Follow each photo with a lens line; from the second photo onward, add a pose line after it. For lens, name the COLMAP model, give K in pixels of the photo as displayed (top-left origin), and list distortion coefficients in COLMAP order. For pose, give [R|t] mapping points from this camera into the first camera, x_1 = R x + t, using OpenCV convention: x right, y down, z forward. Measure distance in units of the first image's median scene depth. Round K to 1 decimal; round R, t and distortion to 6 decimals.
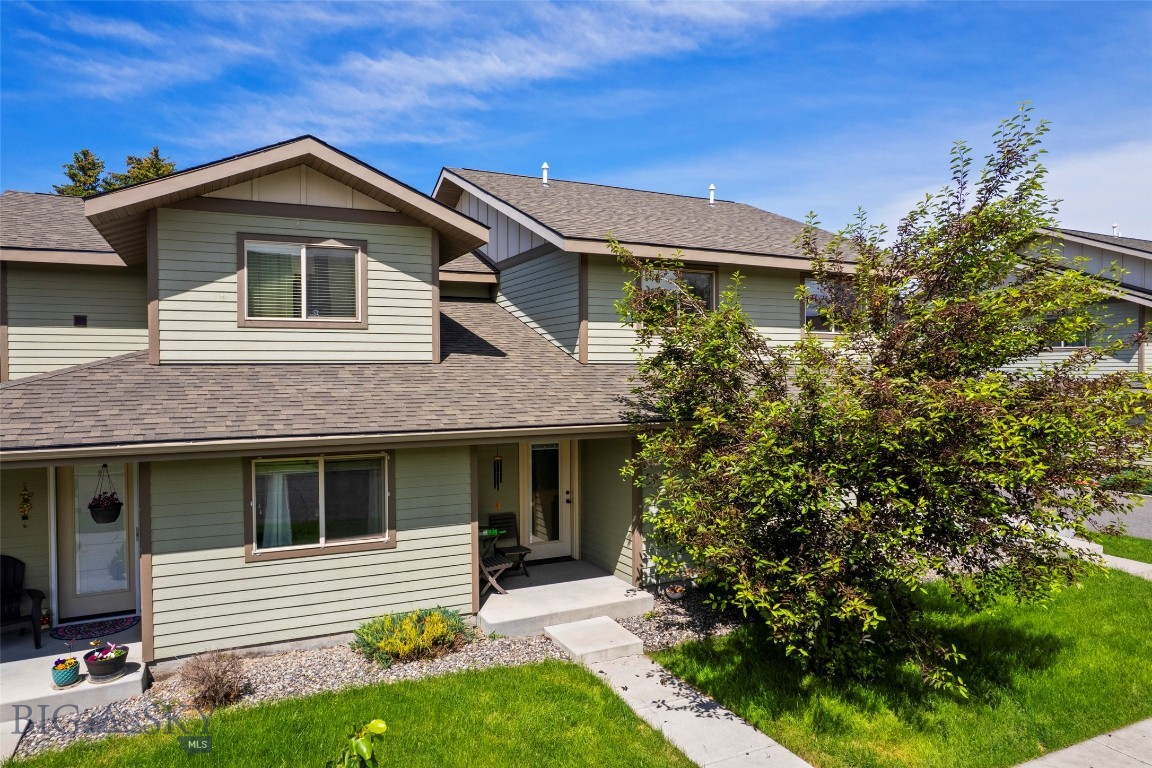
lens RADIAL K [[740.4, 0, 578.4], [0, 740.4, 388.3], [0, 0, 1]] dist [-0.090236, 0.075629]
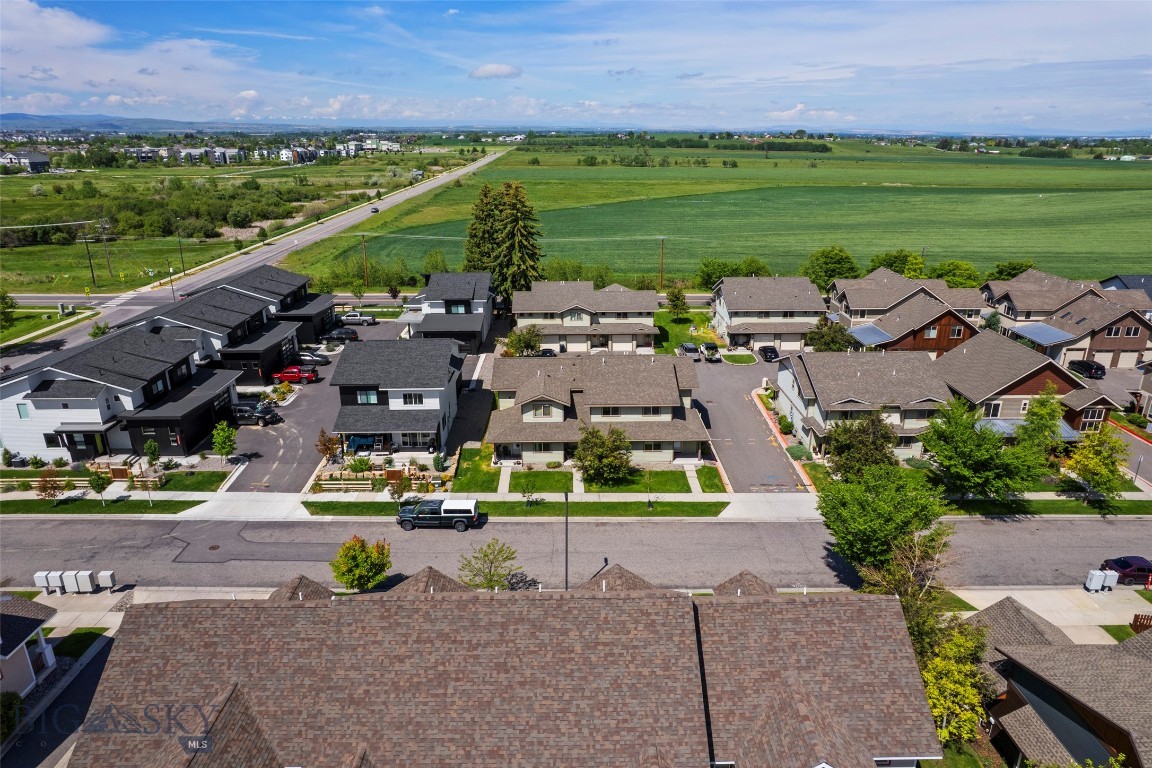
lens RADIAL K [[740.4, 0, 578.4], [0, 740.4, 388.3], [0, 0, 1]] dist [-0.090236, 0.075629]
pose [[0.904865, 0.147665, -0.399267, 2.658069], [-0.011816, 0.946261, 0.323187, -2.607615], [0.425534, -0.287724, 0.857984, -4.720521]]
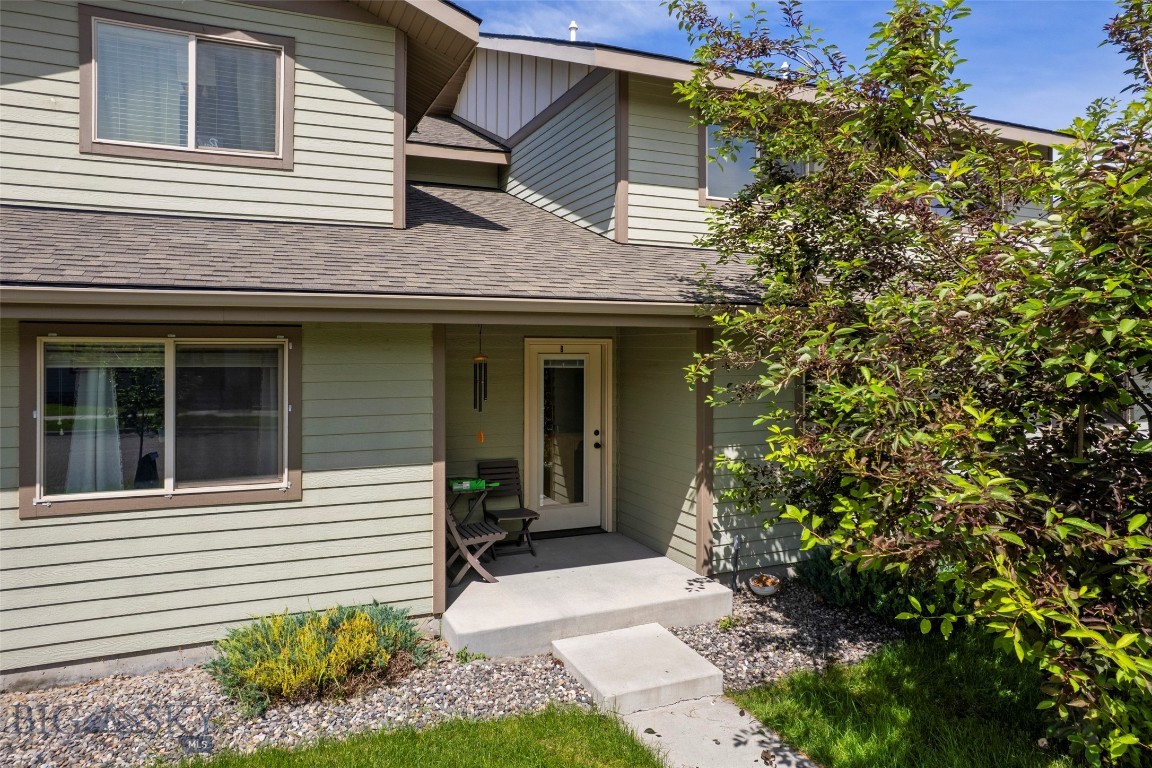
lens RADIAL K [[754.2, 0, 575.8], [0, 754.2, 351.8], [0, 0, 1]] dist [-0.082118, 0.074415]
pose [[0.998603, 0.007771, -0.052264, 0.002220], [-0.008844, 0.999754, -0.020328, 0.101234], [0.052093, 0.020762, 0.998426, 0.383793]]
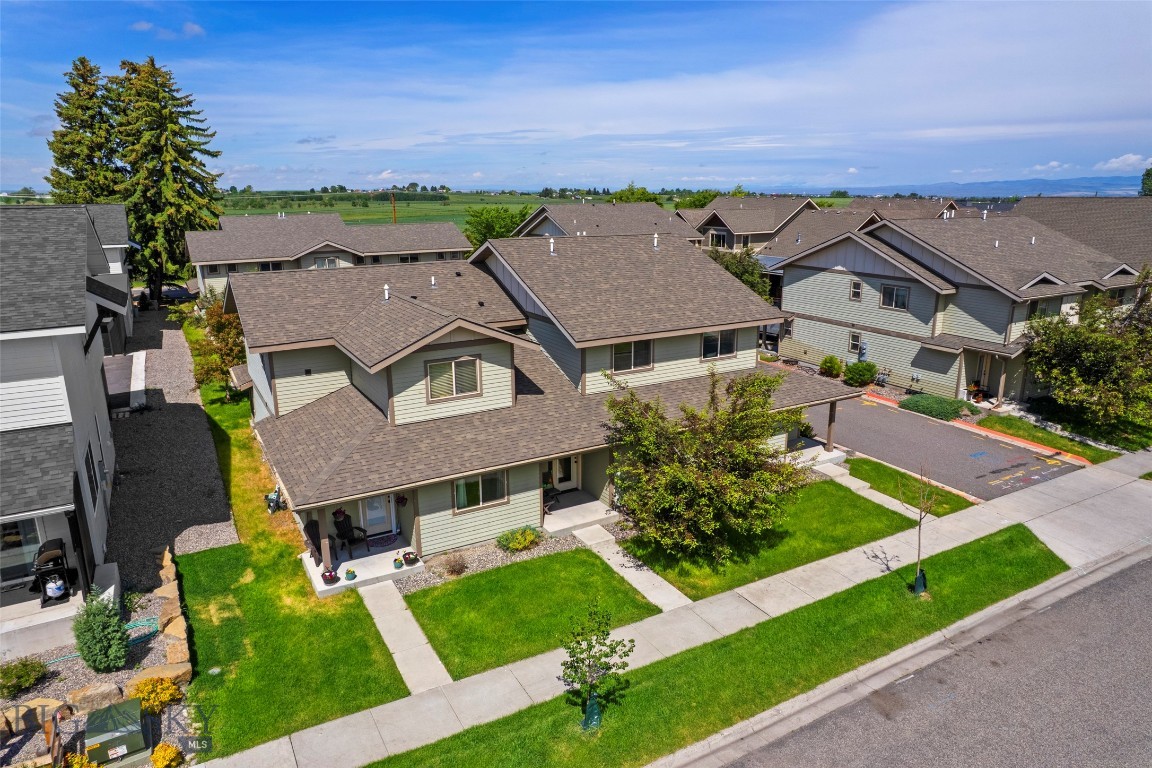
lens RADIAL K [[740.4, 0, 578.4], [0, 740.4, 388.3], [0, 0, 1]] dist [-0.090236, 0.075629]
pose [[0.997692, -0.014055, 0.066426, -0.169995], [-0.002558, 0.969863, 0.243638, -0.660538], [-0.067848, -0.243246, 0.967589, -1.110632]]
